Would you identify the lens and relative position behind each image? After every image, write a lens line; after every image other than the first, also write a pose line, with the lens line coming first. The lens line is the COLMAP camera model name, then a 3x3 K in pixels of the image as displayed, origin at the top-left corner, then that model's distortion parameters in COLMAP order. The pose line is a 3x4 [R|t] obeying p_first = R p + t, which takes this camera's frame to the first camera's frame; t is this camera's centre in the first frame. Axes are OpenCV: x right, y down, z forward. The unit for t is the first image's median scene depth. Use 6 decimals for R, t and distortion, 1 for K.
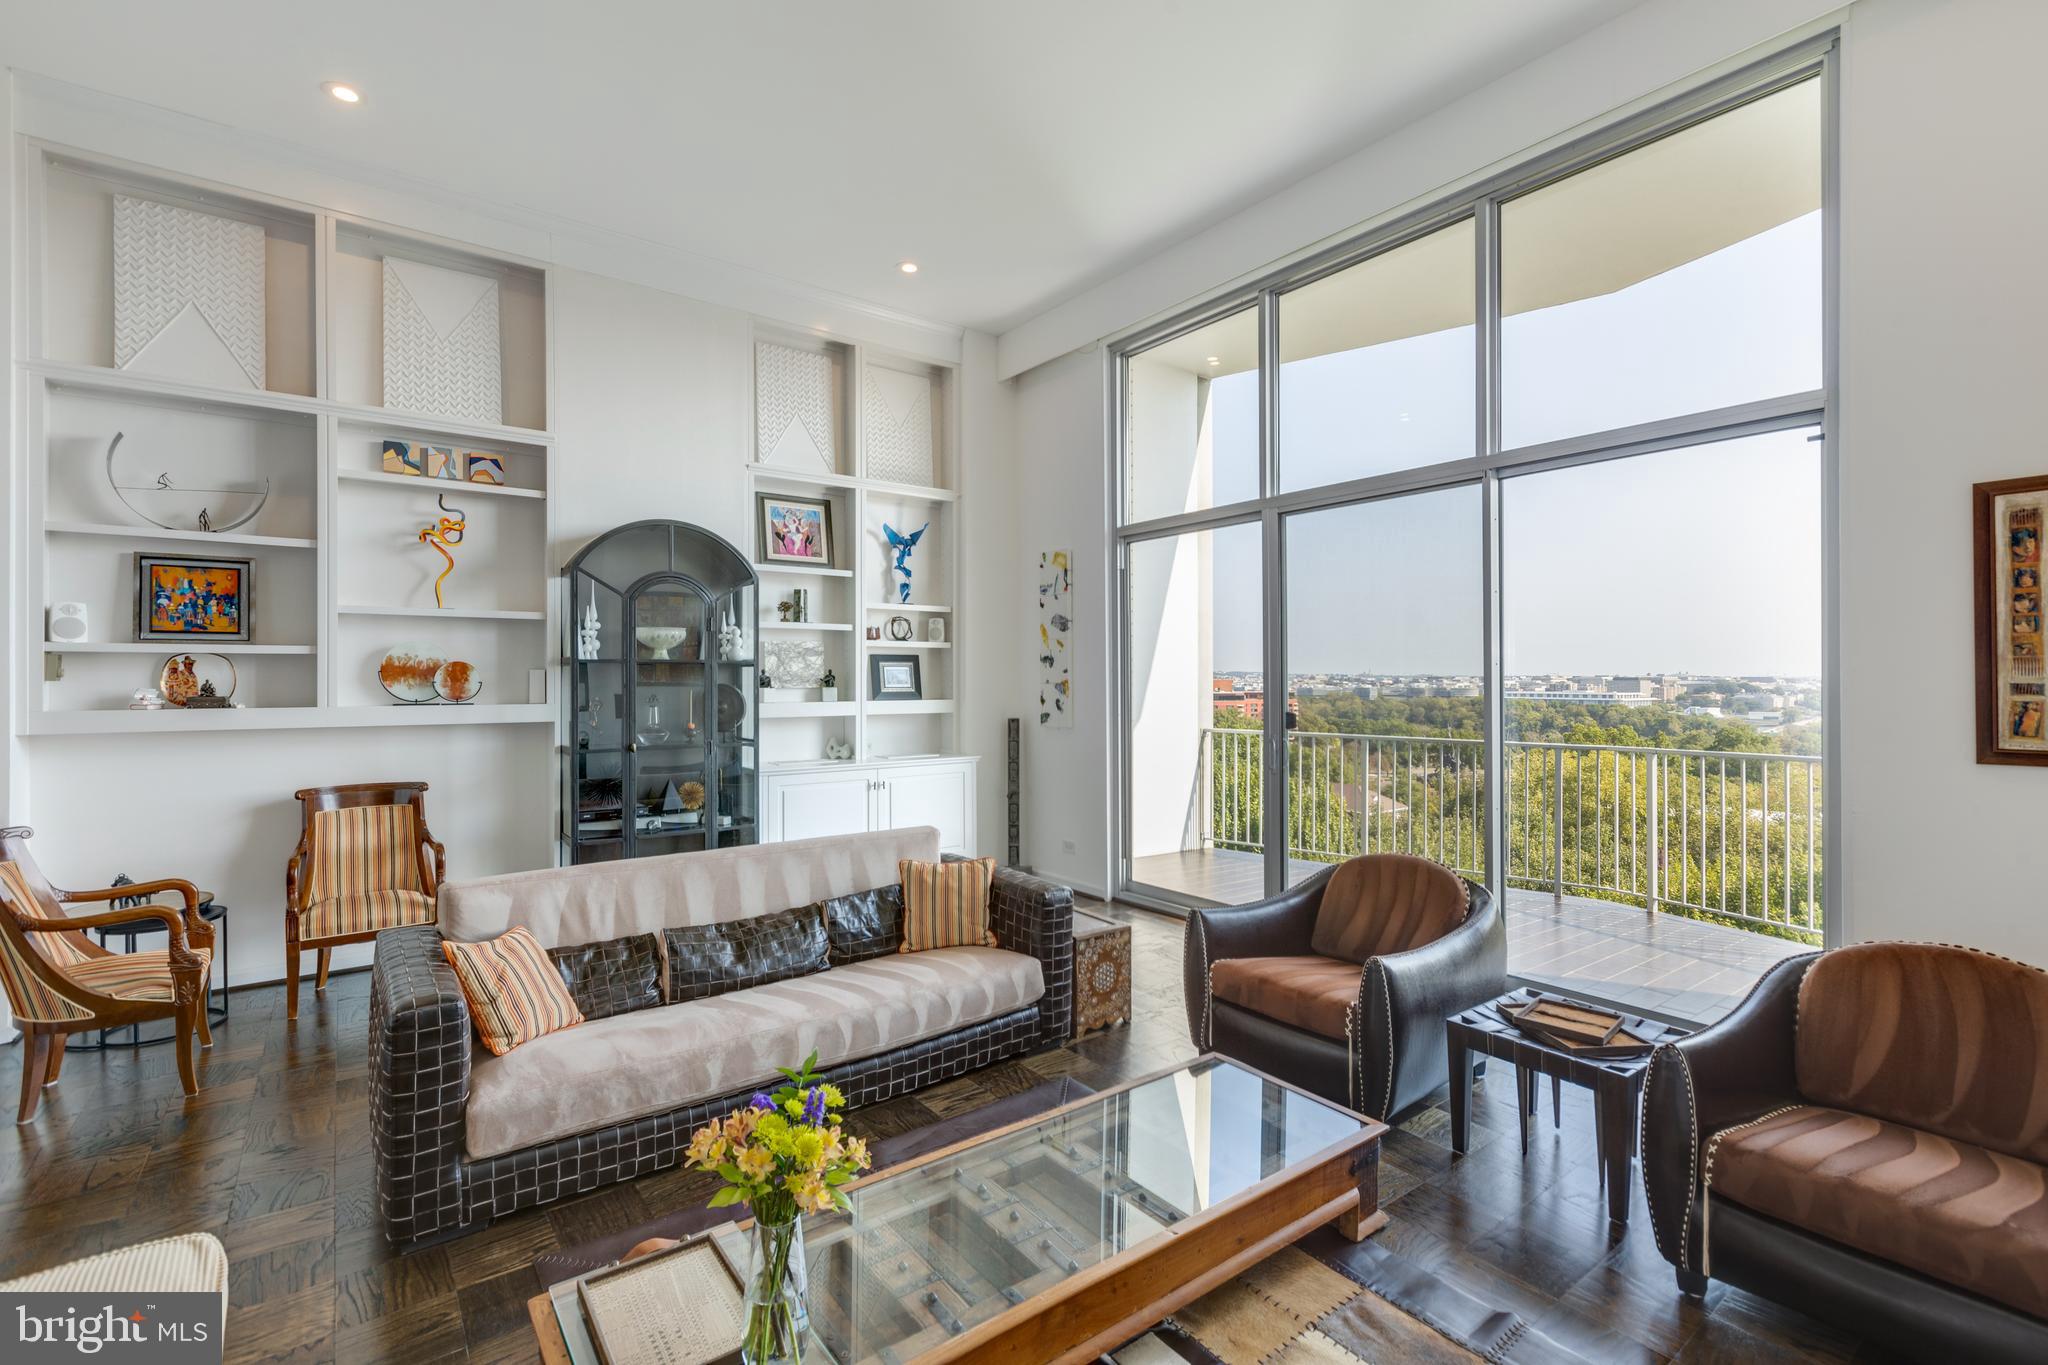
lens RADIAL K [[907.6, 0, 1026.1], [0, 907.6, 678.8], [0, 0, 1]] dist [0.003536, -0.001209]
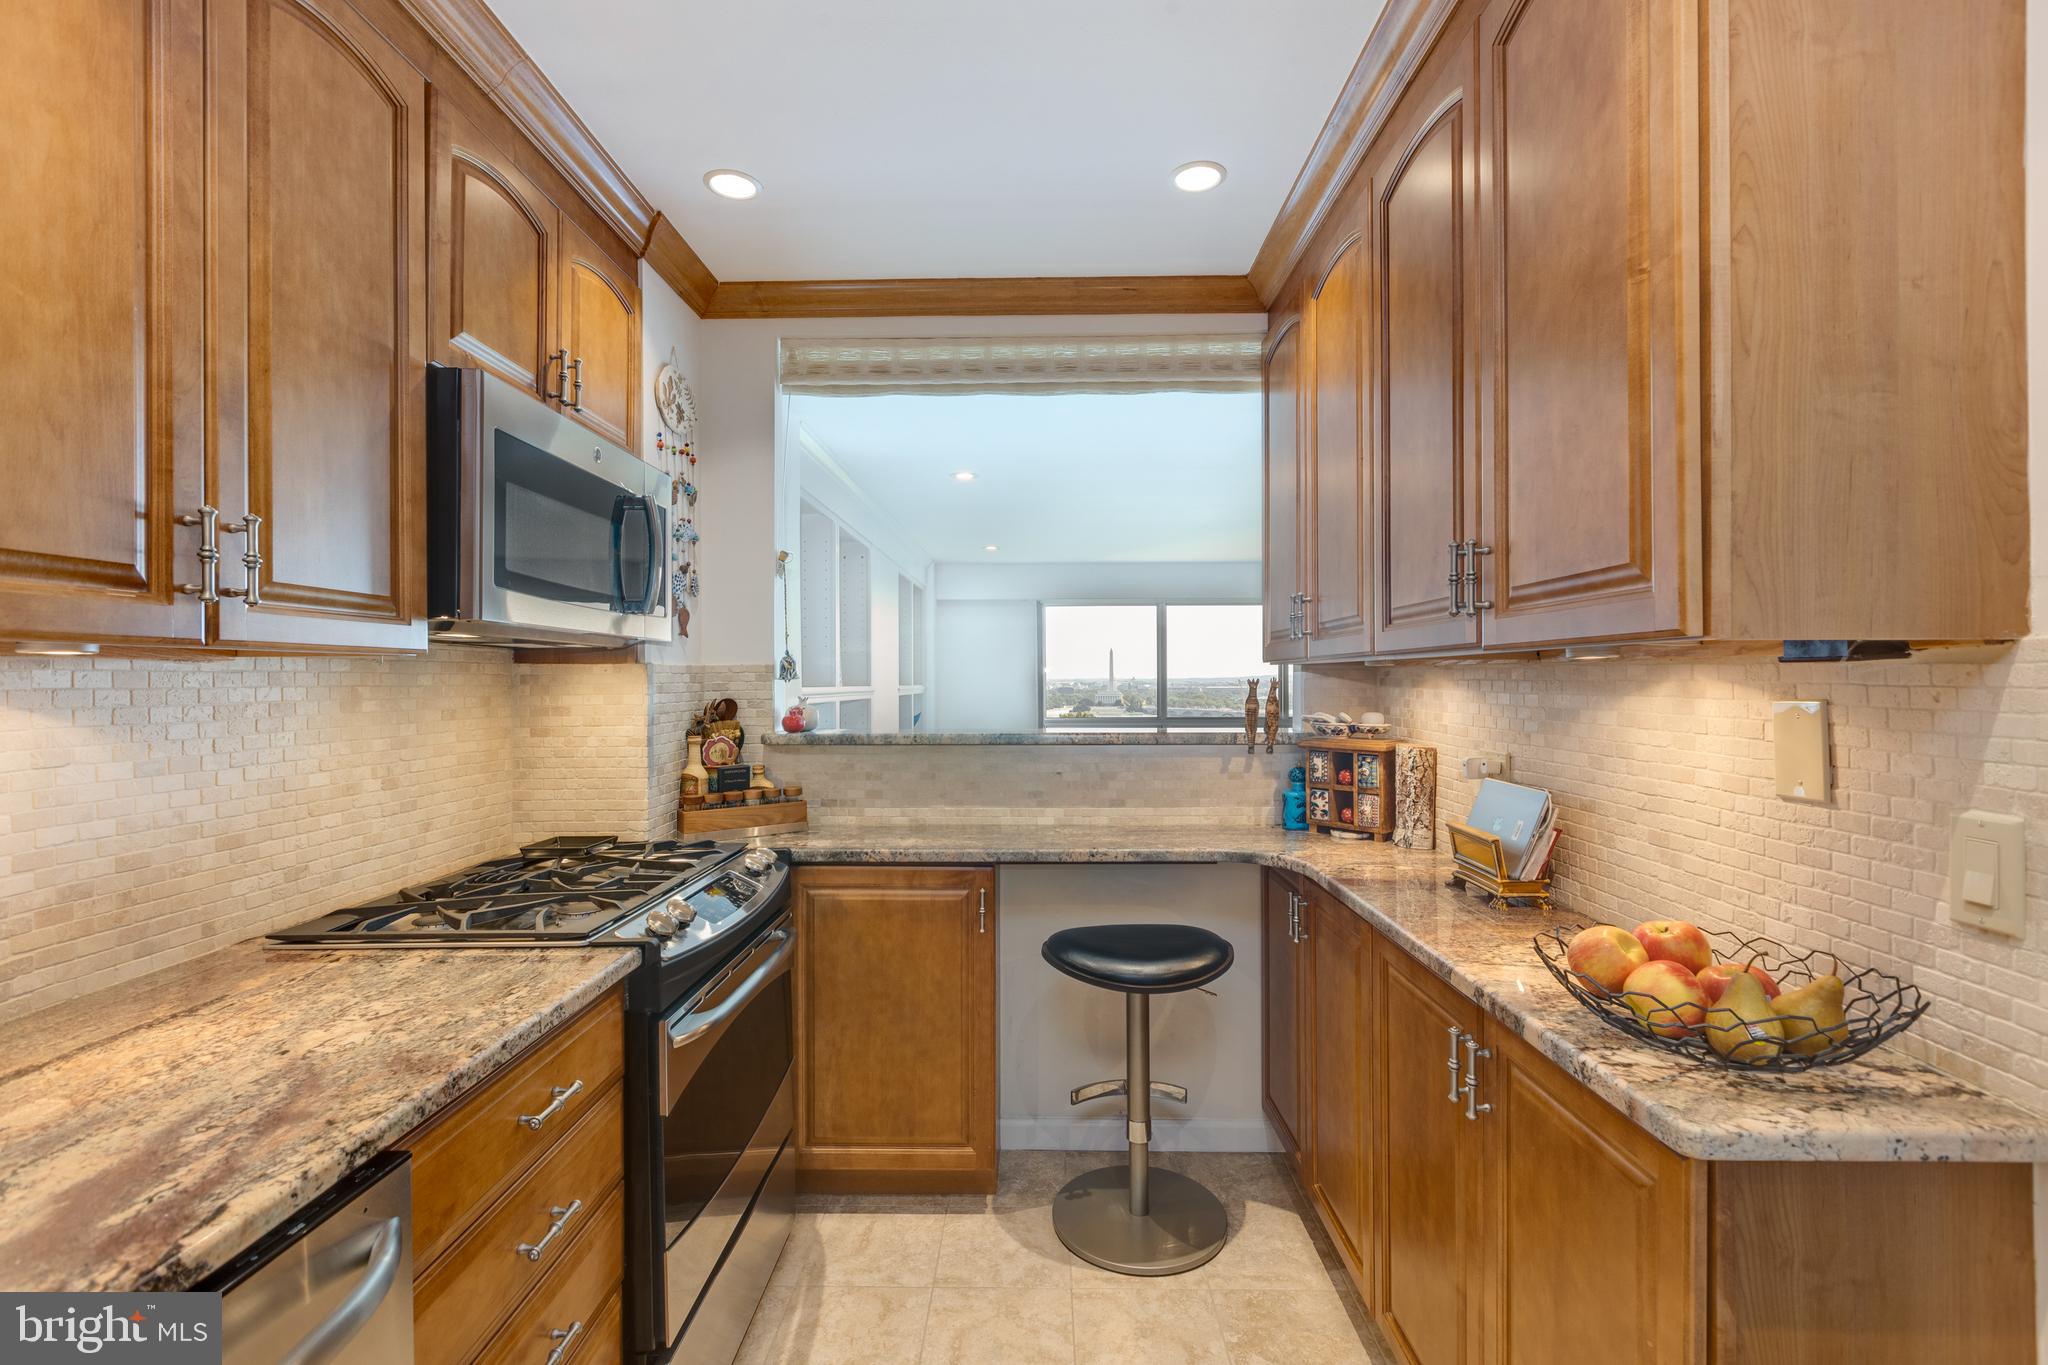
lens RADIAL K [[907.6, 0, 1026.1], [0, 907.6, 678.8], [0, 0, 1]] dist [0.003536, -0.001209]
pose [[0.611789, -0.000681, 0.791021, -1.367690], [0.002150, 0.999997, -0.000802, -0.285978], [-0.791018, 0.002191, 0.611789, 0.125461]]
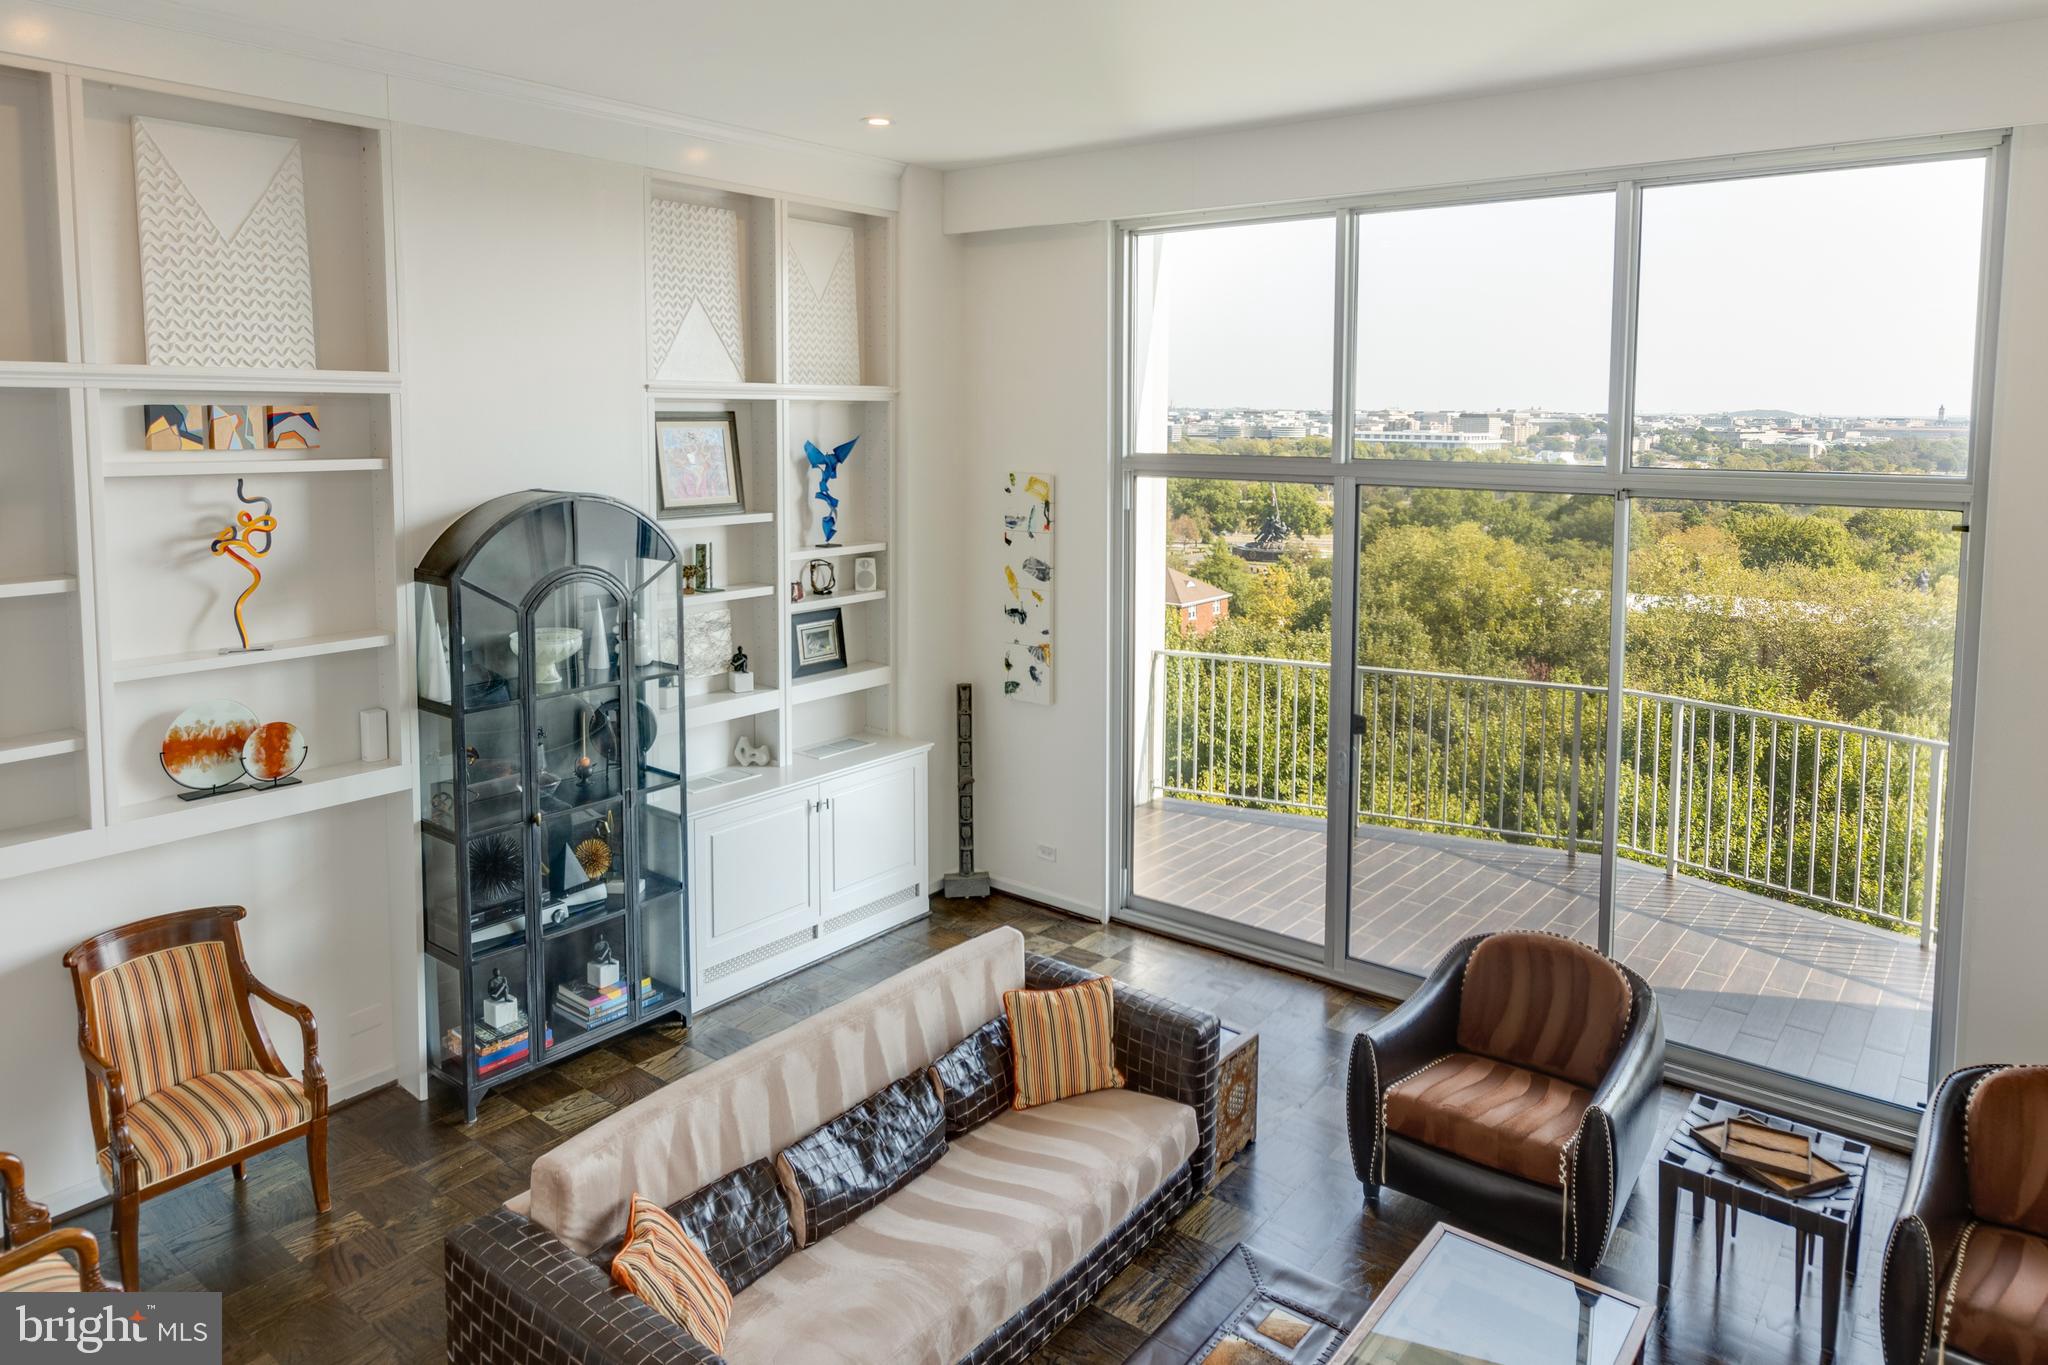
lens RADIAL K [[1298.2, 0, 1047.0], [0, 1298.2, 513.7], [0, 0, 1]] dist [-0.006121, 0.005803]
pose [[0.964630, -0.013603, 0.263255, -0.318319], [-0.007261, 0.996918, 0.078120, -0.253626], [-0.263506, -0.077269, 0.961558, -0.074449]]
